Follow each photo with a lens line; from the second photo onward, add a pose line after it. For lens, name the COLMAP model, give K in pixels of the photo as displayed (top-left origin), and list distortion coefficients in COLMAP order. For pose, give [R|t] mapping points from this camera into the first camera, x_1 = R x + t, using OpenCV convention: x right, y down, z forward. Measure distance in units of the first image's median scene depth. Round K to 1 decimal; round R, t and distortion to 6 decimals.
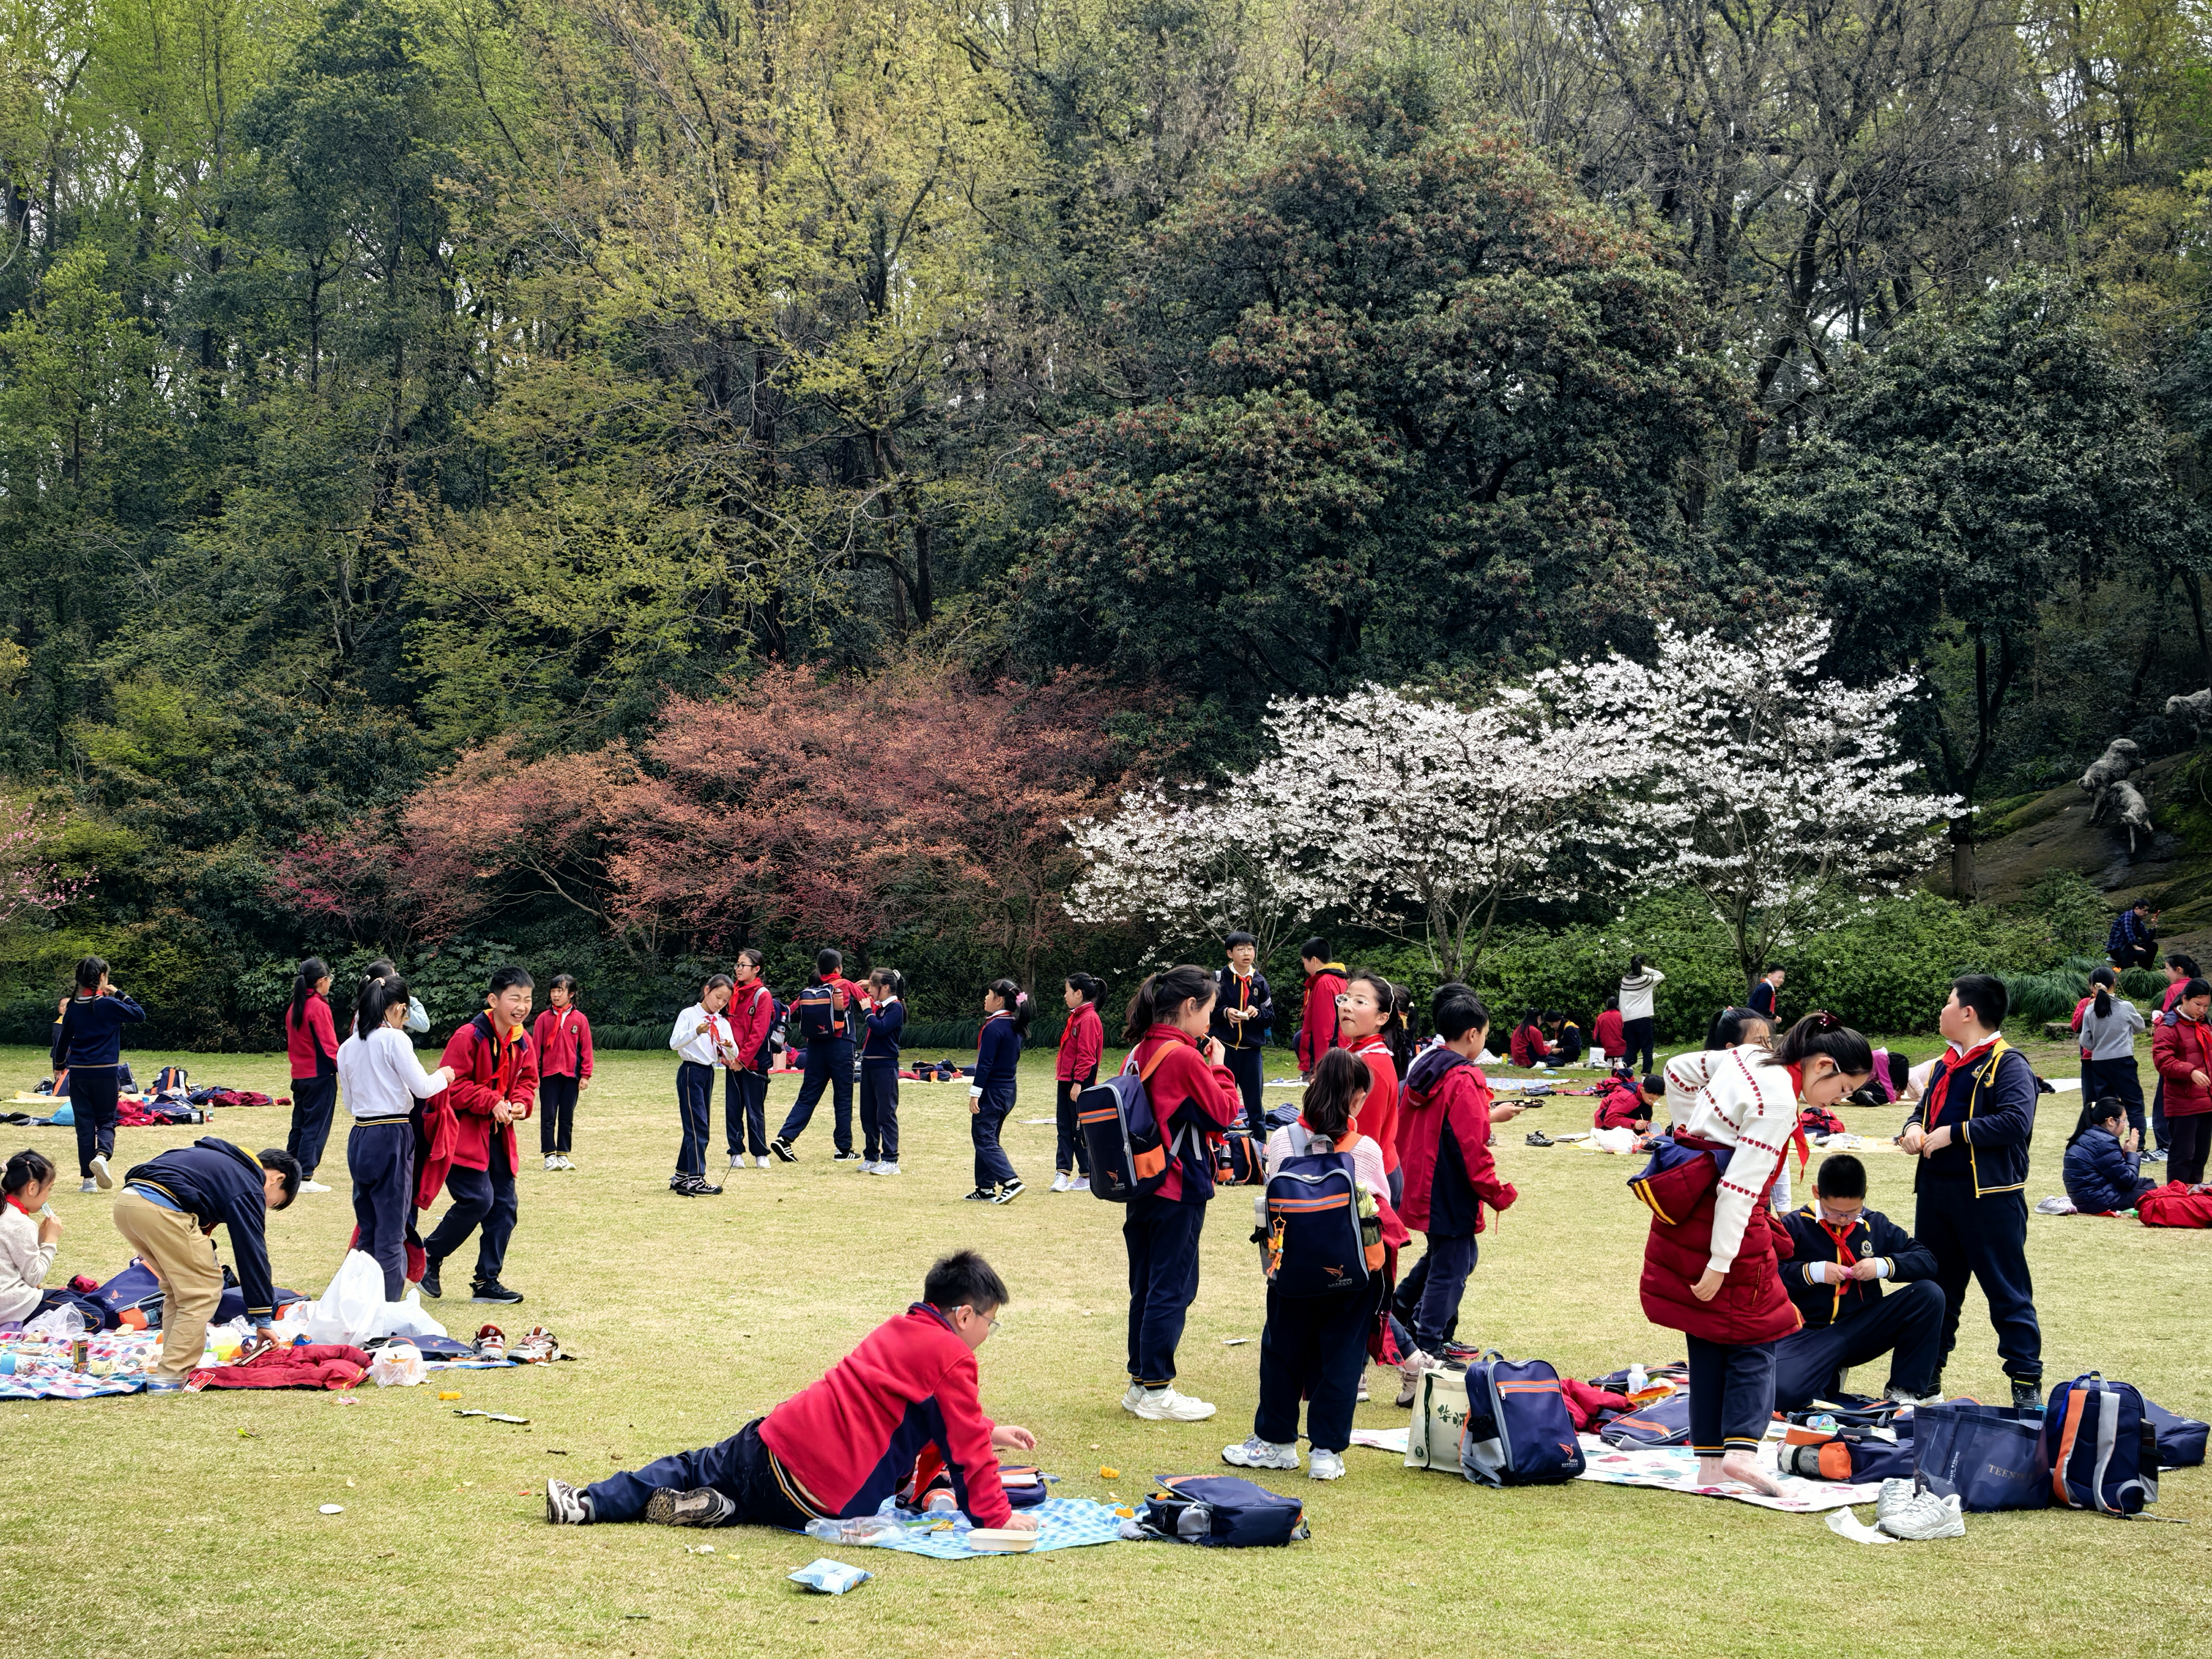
lens RADIAL K [[3608.3, 0, 1093.0], [0, 3608.3, 815.2], [0, 0, 1]] dist [0.253909, -1.402381]
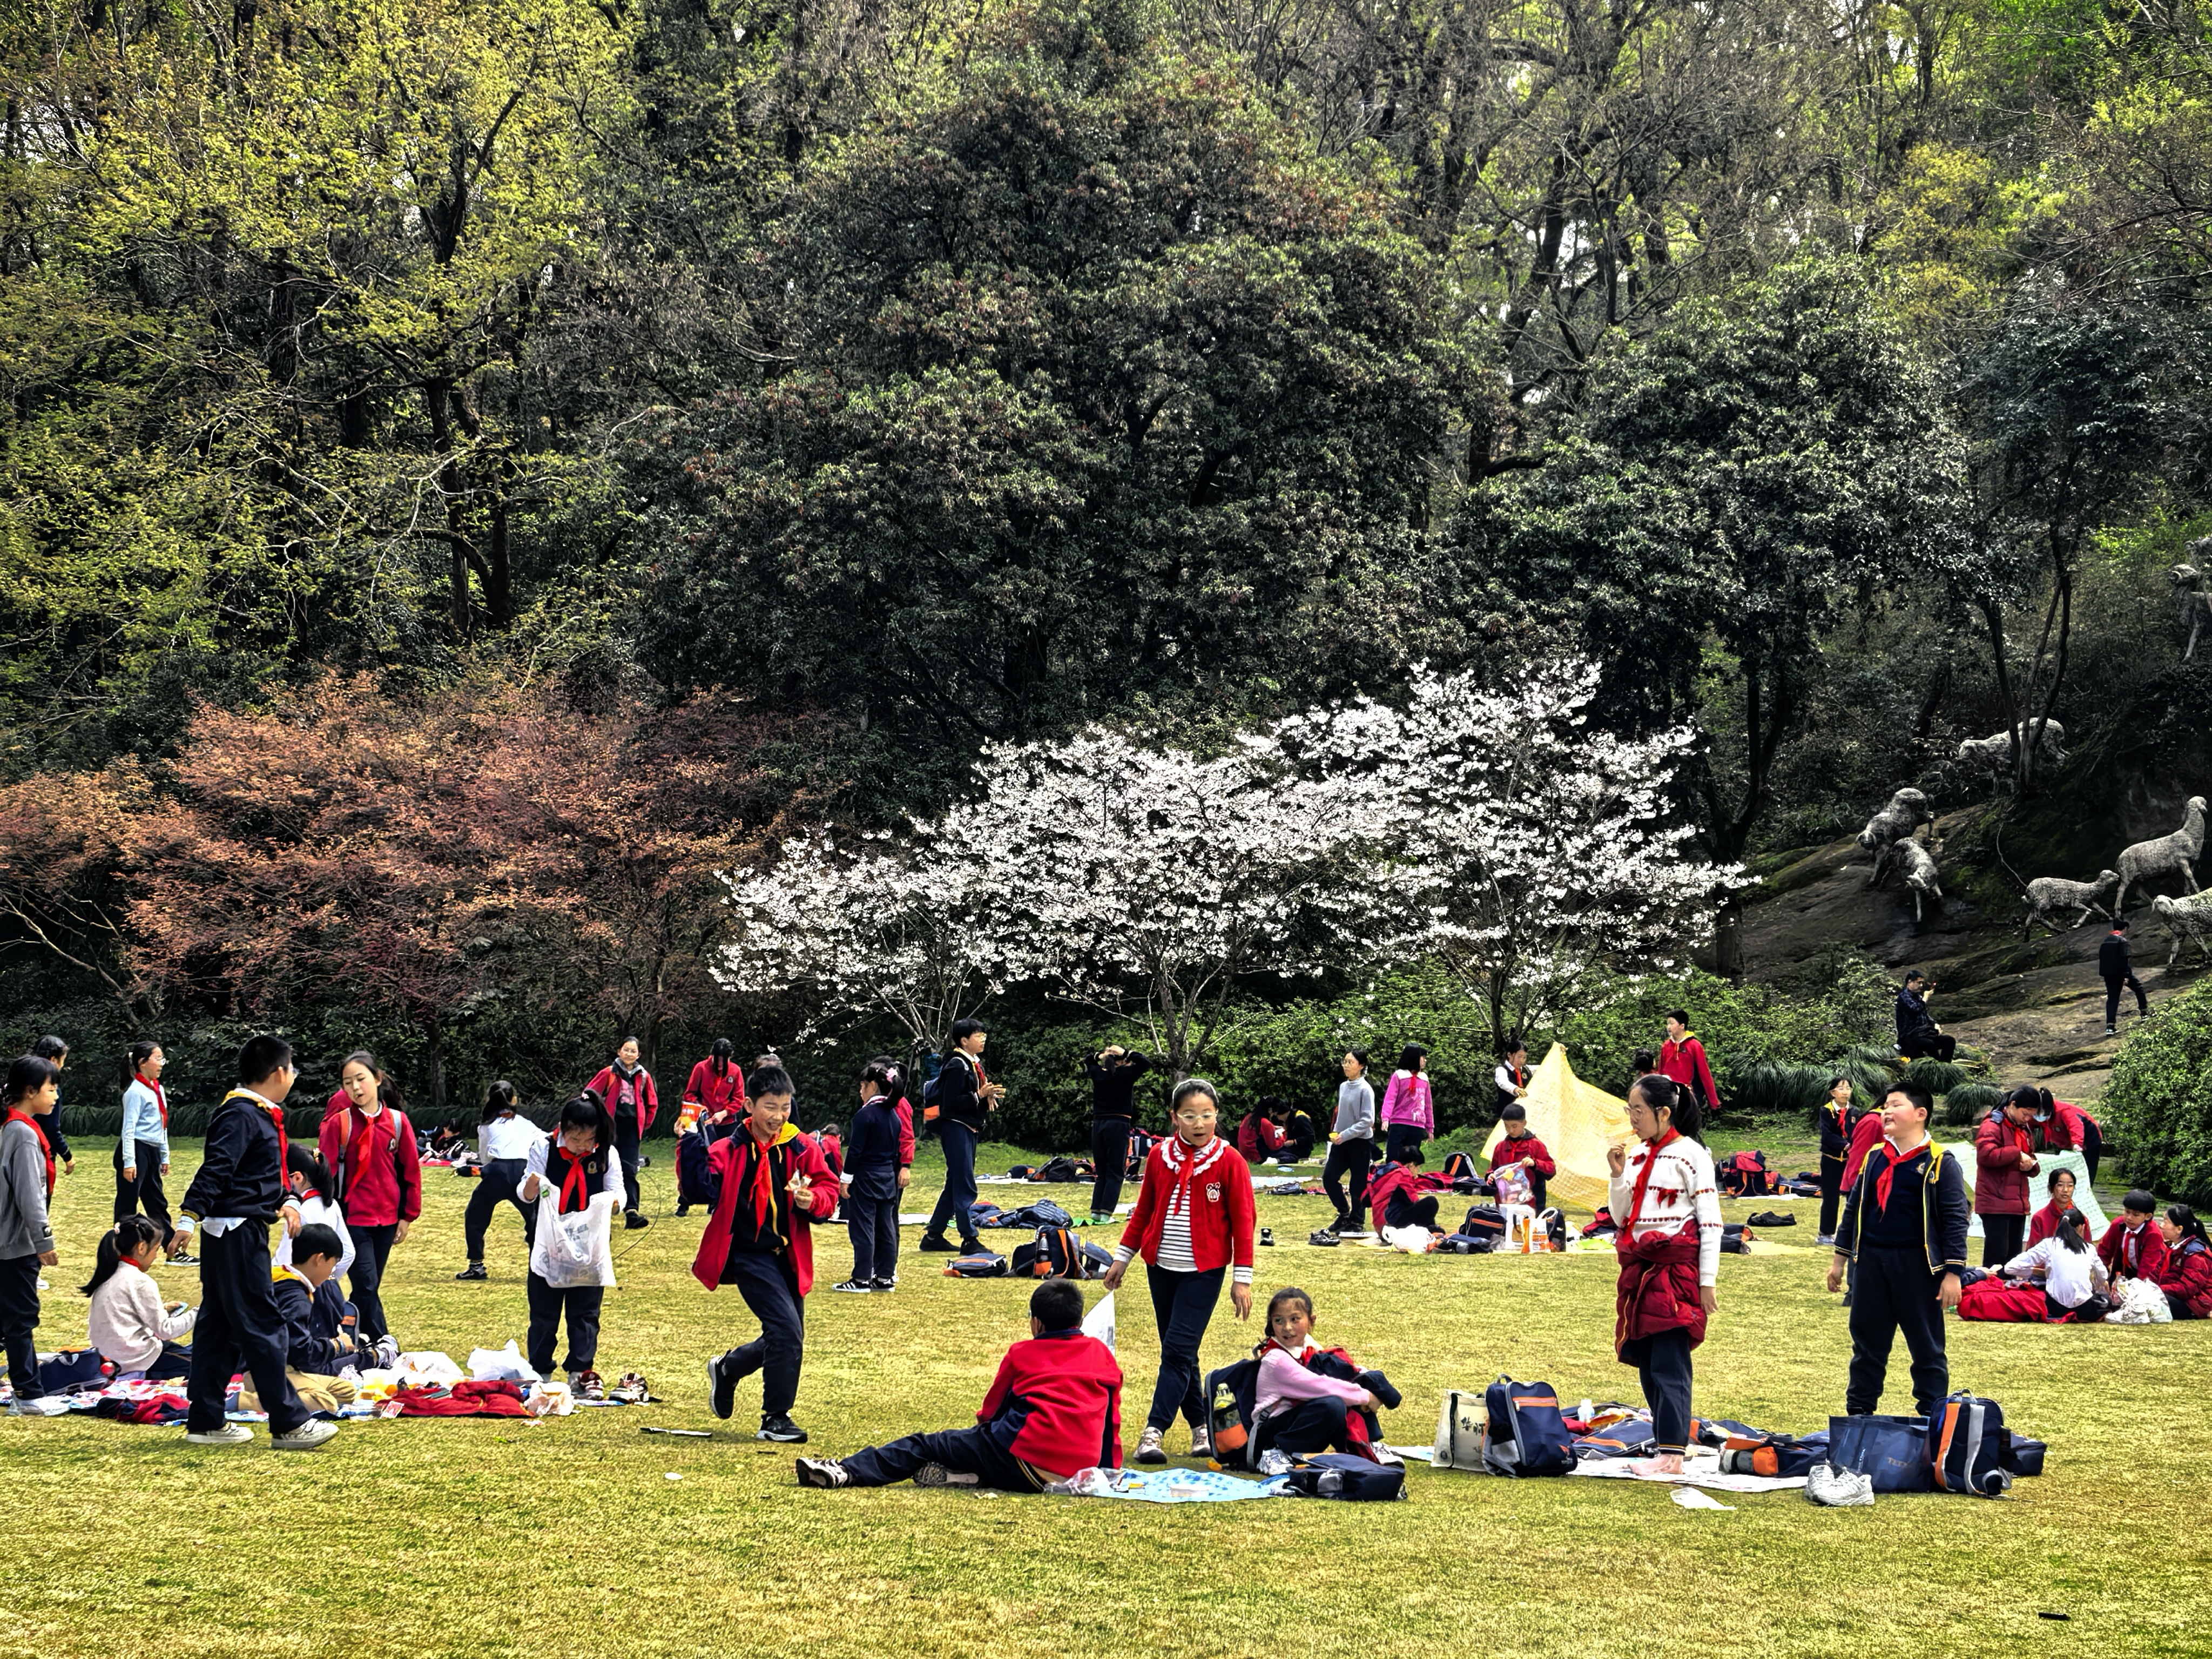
lens RADIAL K [[4819.6, 0, 1106.0], [0, 4819.6, 829.5], [0, 0, 1]] dist [0.392689, -3.628936]
pose [[0.992996, 0.017473, 0.116851, -0.047188], [-0.017452, 0.999847, -0.001200, -0.008102], [-0.116854, -0.000848, 0.993149, -0.137699]]
